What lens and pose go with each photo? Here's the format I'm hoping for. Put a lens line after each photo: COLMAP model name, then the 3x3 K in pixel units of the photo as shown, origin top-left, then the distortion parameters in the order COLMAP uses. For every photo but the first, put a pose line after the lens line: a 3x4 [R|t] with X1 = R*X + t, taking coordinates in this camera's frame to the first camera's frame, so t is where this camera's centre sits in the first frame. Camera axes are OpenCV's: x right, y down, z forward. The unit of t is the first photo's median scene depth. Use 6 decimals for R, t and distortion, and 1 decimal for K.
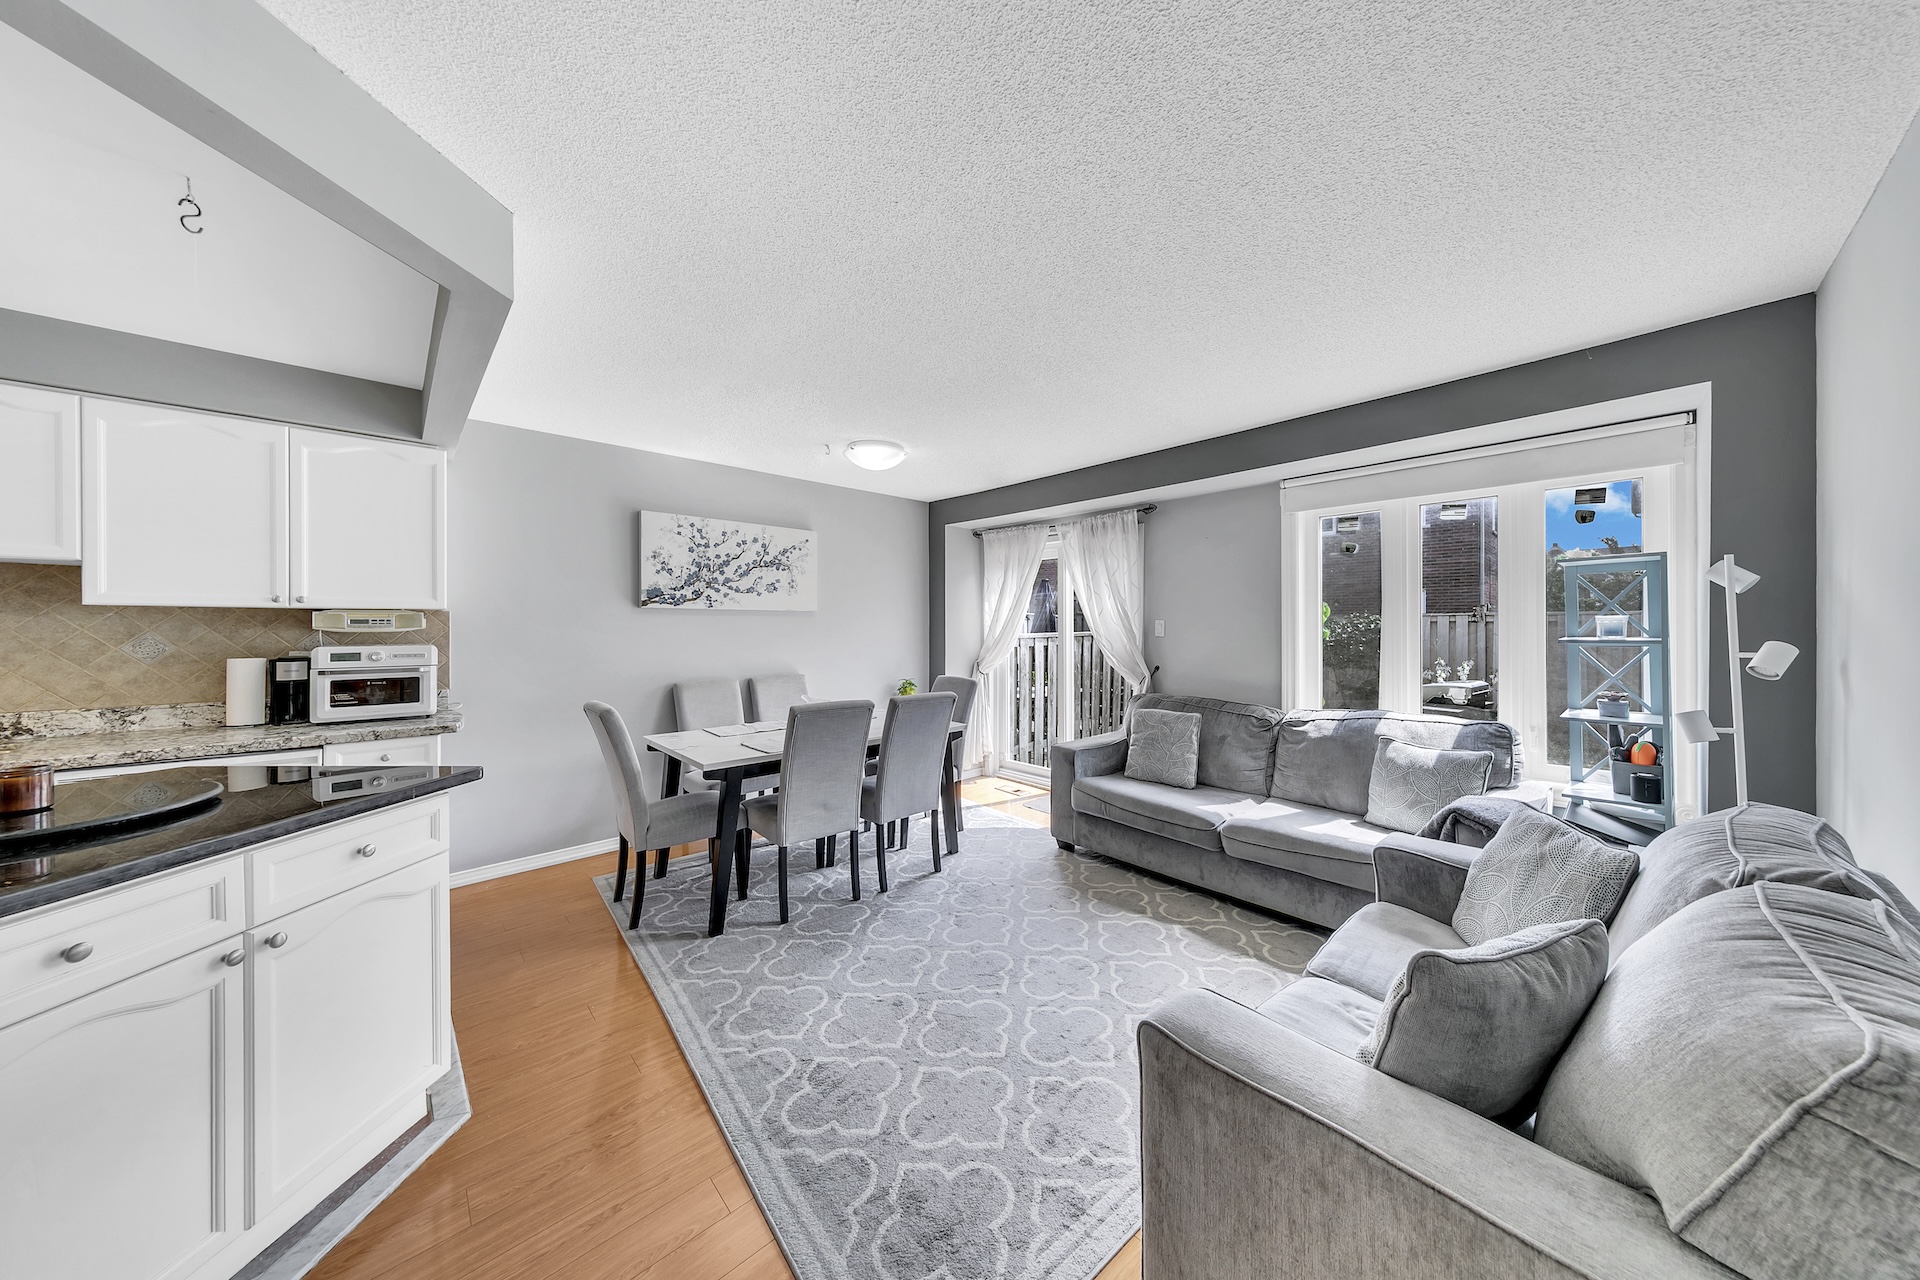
lens RADIAL K [[614.0, 0, 978.6], [0, 614.0, 623.0], [0, 0, 1]] dist [0.009900, -0.001837]
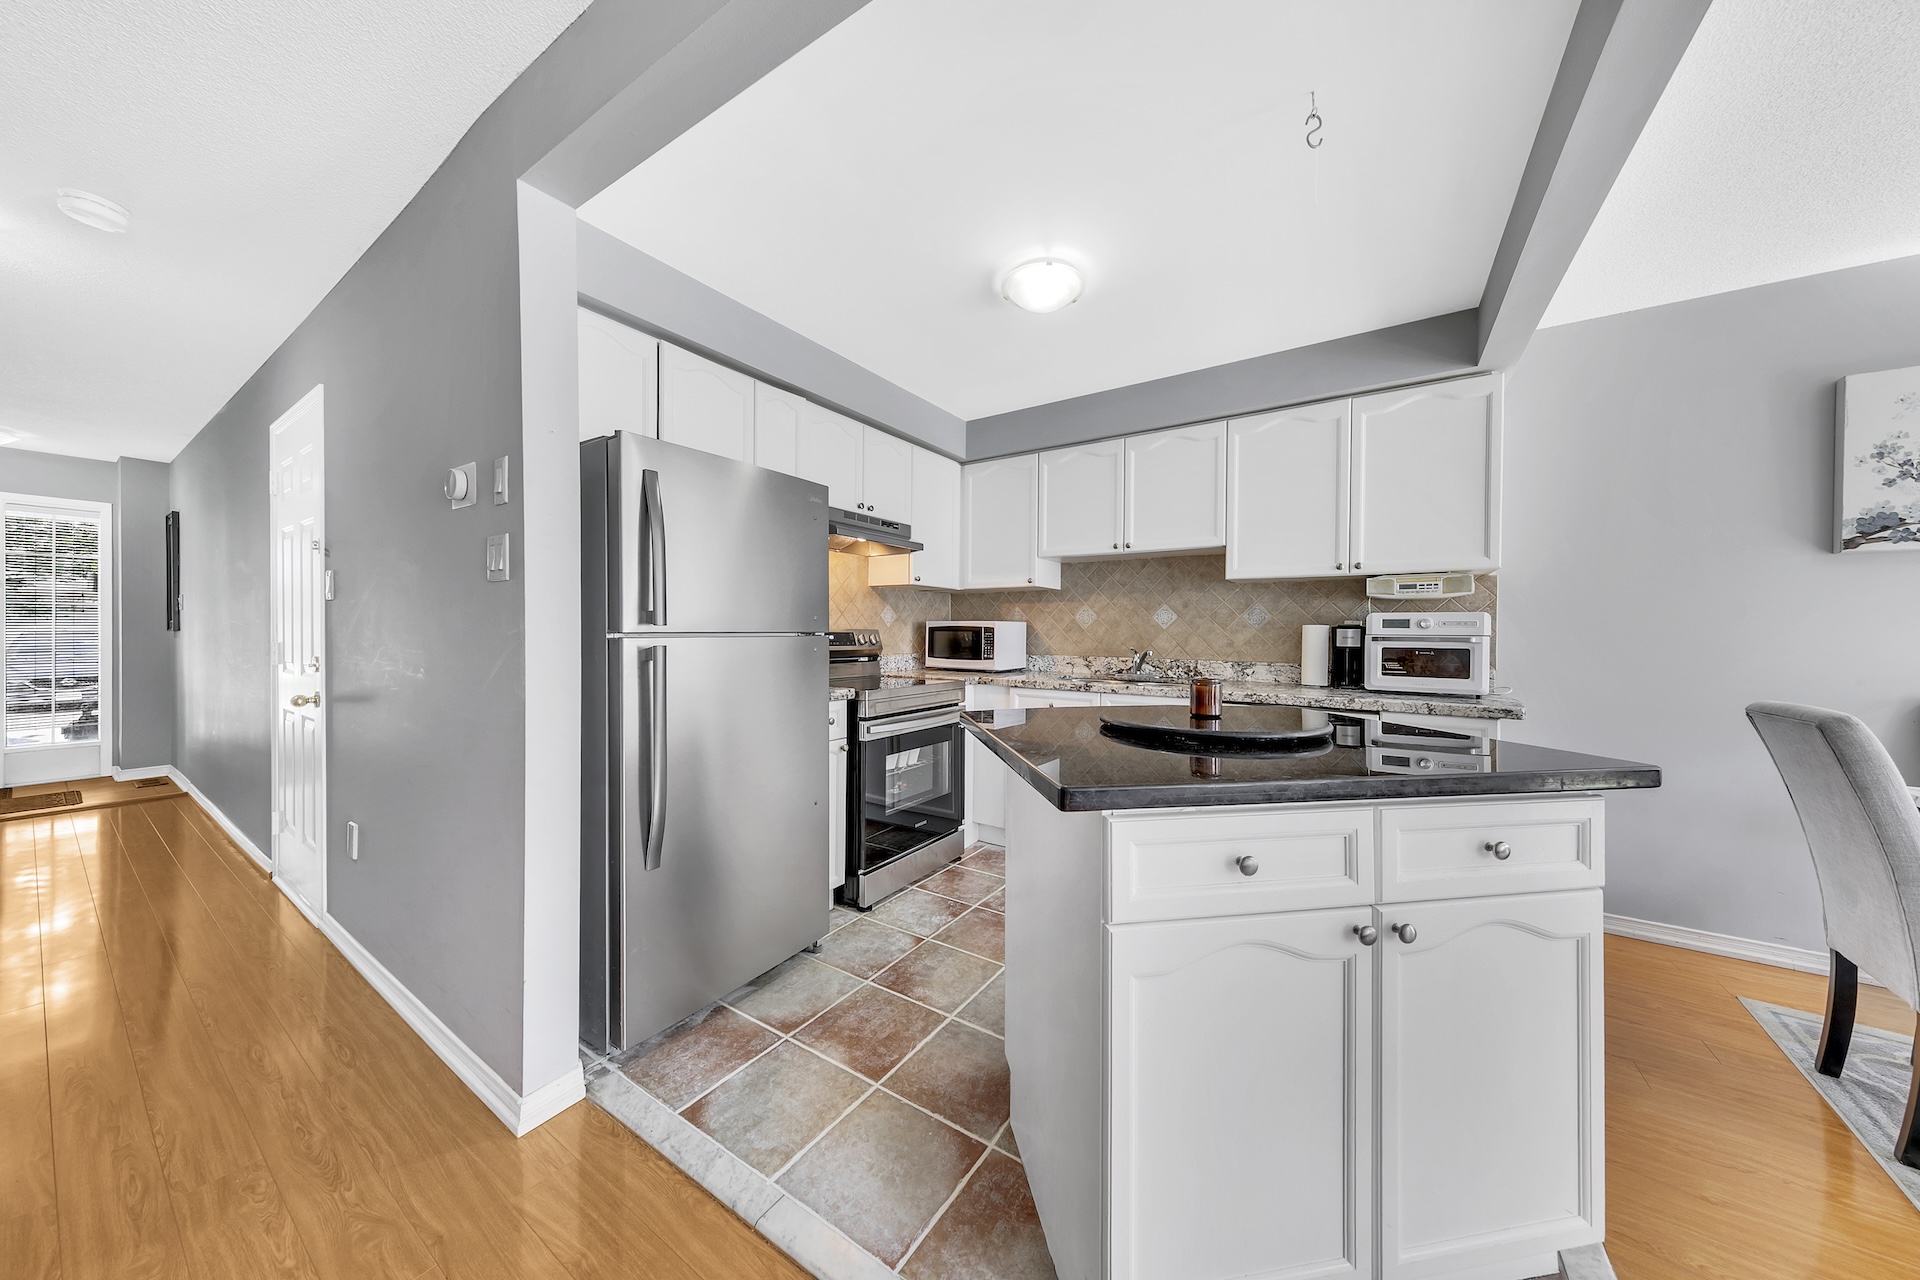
lens RADIAL K [[614.0, 0, 968.2], [0, 614.0, 639.8], [0, 0, 1]] dist [0.009900, -0.001837]
pose [[0.226210, 0.014360, -0.973973, -0.233788], [-0.004670, 0.999896, 0.013657, 0.065465], [0.974067, 0.001459, 0.226253, 0.138530]]
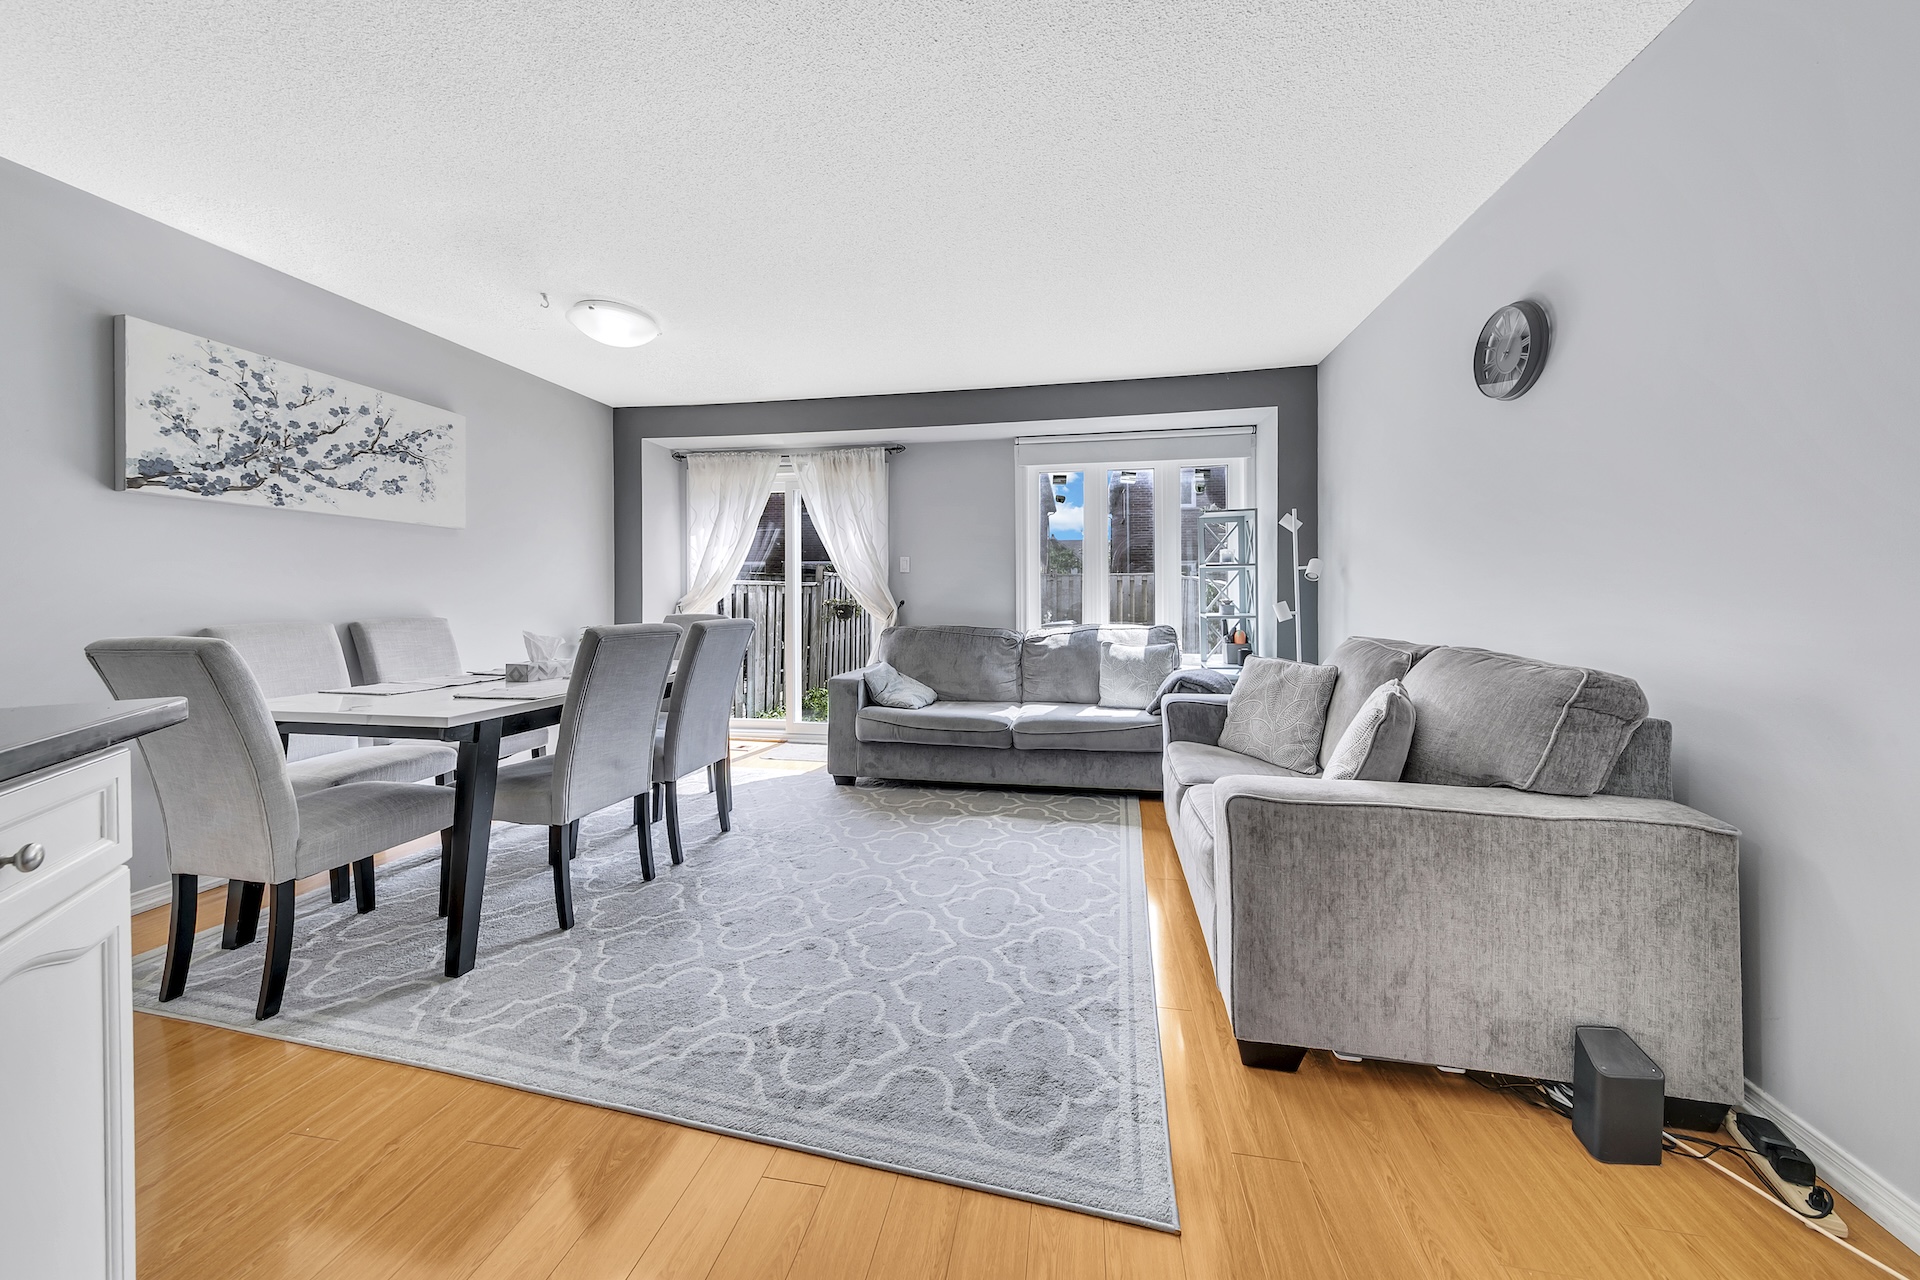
lens RADIAL K [[614.0, 0, 978.2], [0, 614.0, 601.9], [0, 0, 1]] dist [0.009900, -0.001837]
pose [[0.800469, -0.005608, 0.599347, -0.353541], [-0.001472, 0.999935, 0.011322, 0.089043], [-0.599372, -0.009945, 0.800409, 0.120619]]
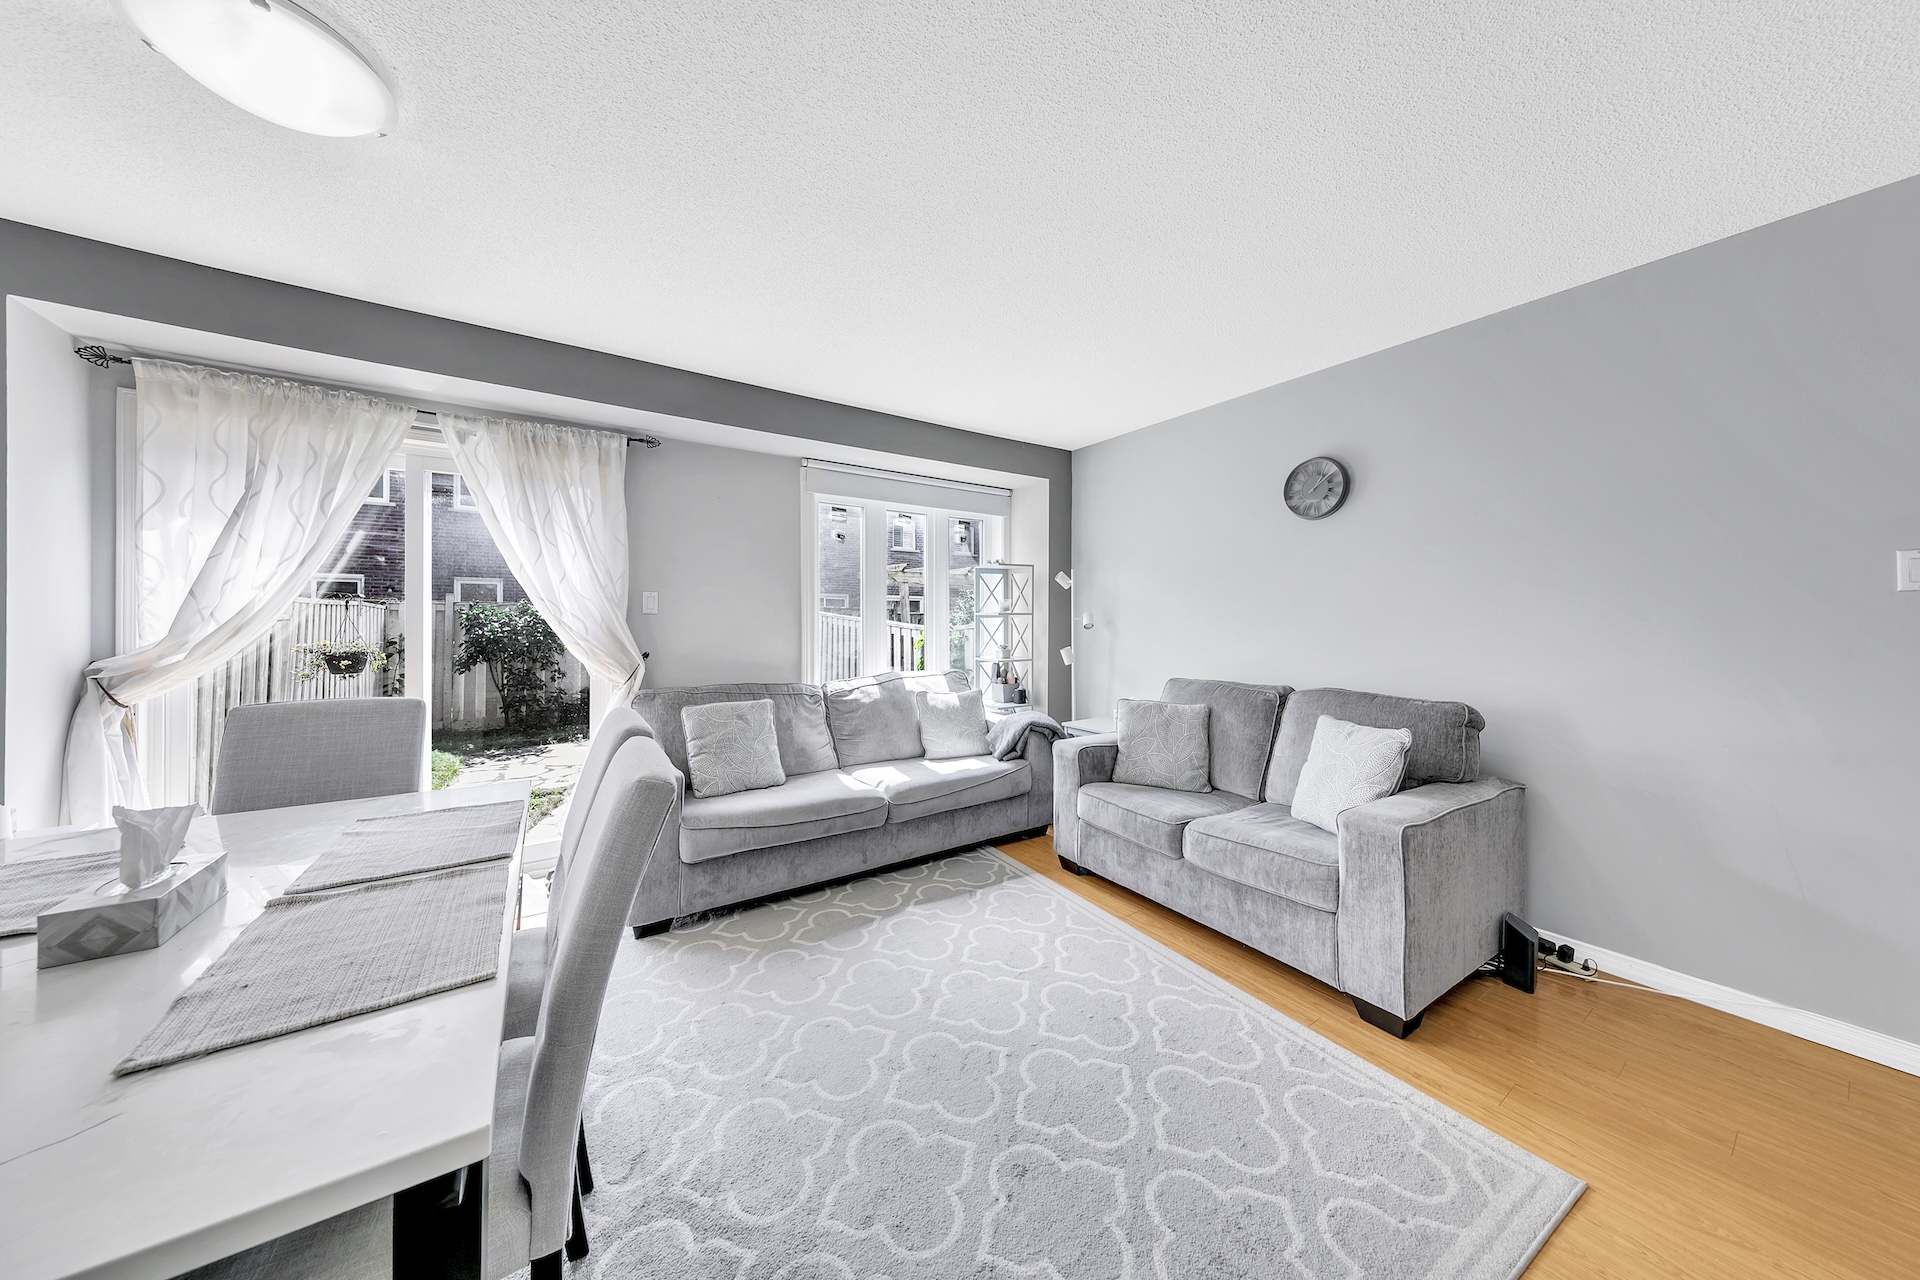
lens RADIAL K [[614.0, 0, 965.8], [0, 614.0, 614.0], [0, 0, 1]] dist [0.009900, -0.001837]
pose [[0.165113, 0.014436, 0.986169, -0.588739], [-0.007470, 0.999882, -0.013387, 0.044969], [-0.986246, -0.005156, 0.165202, 0.726990]]
